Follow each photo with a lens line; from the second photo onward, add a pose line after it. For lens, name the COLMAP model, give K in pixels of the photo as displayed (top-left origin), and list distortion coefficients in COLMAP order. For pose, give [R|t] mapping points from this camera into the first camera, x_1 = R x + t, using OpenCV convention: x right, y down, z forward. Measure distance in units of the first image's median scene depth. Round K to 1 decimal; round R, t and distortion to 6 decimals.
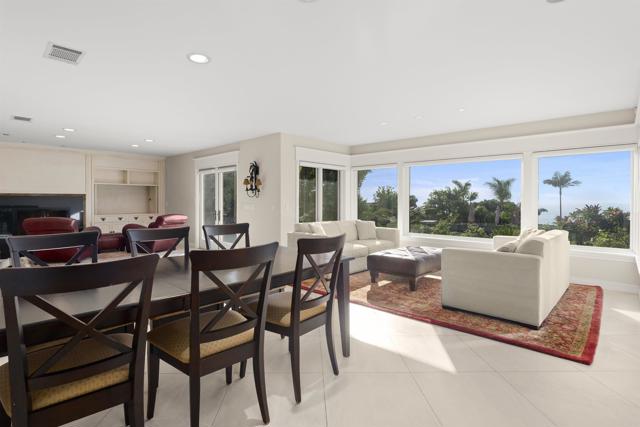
lens RADIAL K [[335.7, 0, 315.6], [0, 335.7, 209.4], [0, 0, 1]] dist [0.023977, 0.000290]
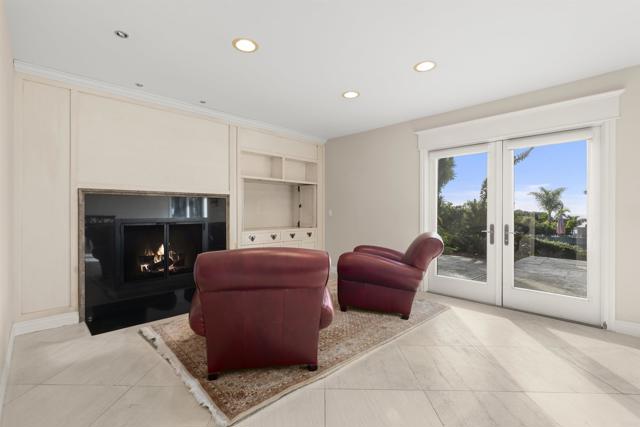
lens RADIAL K [[293.4, 0, 314.0], [0, 293.4, 211.7], [0, 0, 1]] dist [-0.004389, 0.001777]
pose [[0.999635, 0.000547, -0.027027, -0.520041], [-0.001229, 0.999681, -0.025240, -0.004349], [0.027005, 0.025264, 0.999316, 0.514799]]
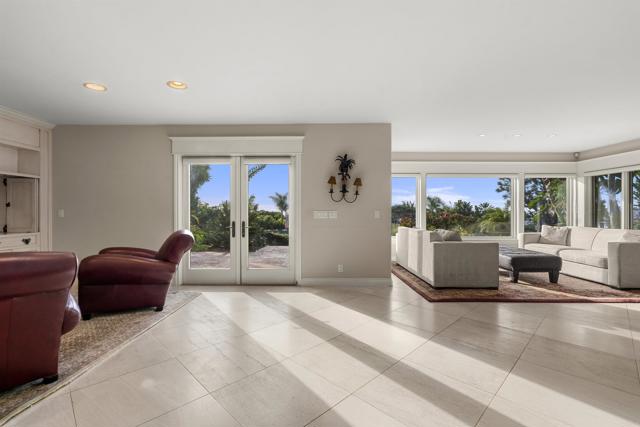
lens RADIAL K [[293.4, 0, 320.4], [0, 293.4, 211.2], [0, 0, 1]] dist [-0.004389, 0.001777]
pose [[0.714081, -0.001970, 0.700060, -0.537138], [0.021118, 0.999602, -0.018729, -0.002593], [-0.699744, 0.028158, 0.713838, 0.450002]]
